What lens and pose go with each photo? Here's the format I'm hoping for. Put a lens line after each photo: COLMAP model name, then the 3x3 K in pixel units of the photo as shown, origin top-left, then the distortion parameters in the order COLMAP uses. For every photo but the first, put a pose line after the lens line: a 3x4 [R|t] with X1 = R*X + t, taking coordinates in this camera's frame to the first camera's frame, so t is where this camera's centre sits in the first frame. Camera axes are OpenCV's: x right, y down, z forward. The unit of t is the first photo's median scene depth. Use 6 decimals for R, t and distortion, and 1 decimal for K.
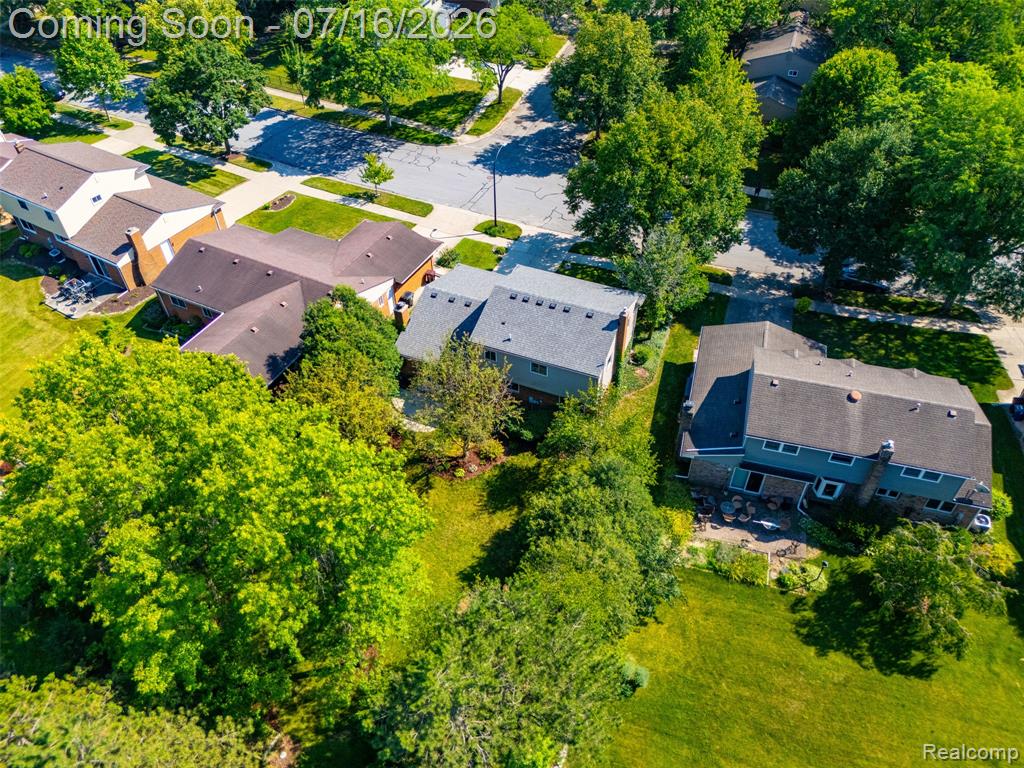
lens RADIAL K [[756.4, 0, 515.0], [0, 756.4, 382.3], [0, 0, 1]] dist [0.094887, -0.112793]
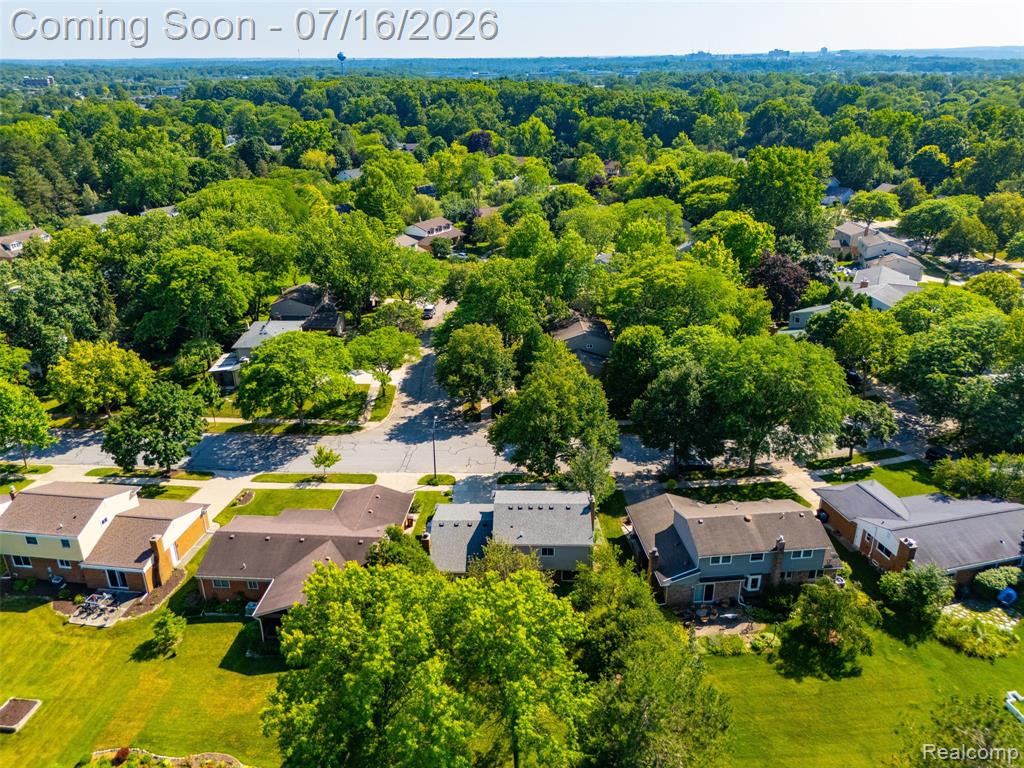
lens RADIAL K [[756.4, 0, 515.0], [0, 756.4, 382.3], [0, 0, 1]] dist [0.094887, -0.112793]
pose [[0.925494, -0.144132, 0.350266, -0.392560], [0.259790, 0.914515, -0.310117, 0.096165], [-0.275626, 0.378007, 0.883822, -0.284118]]
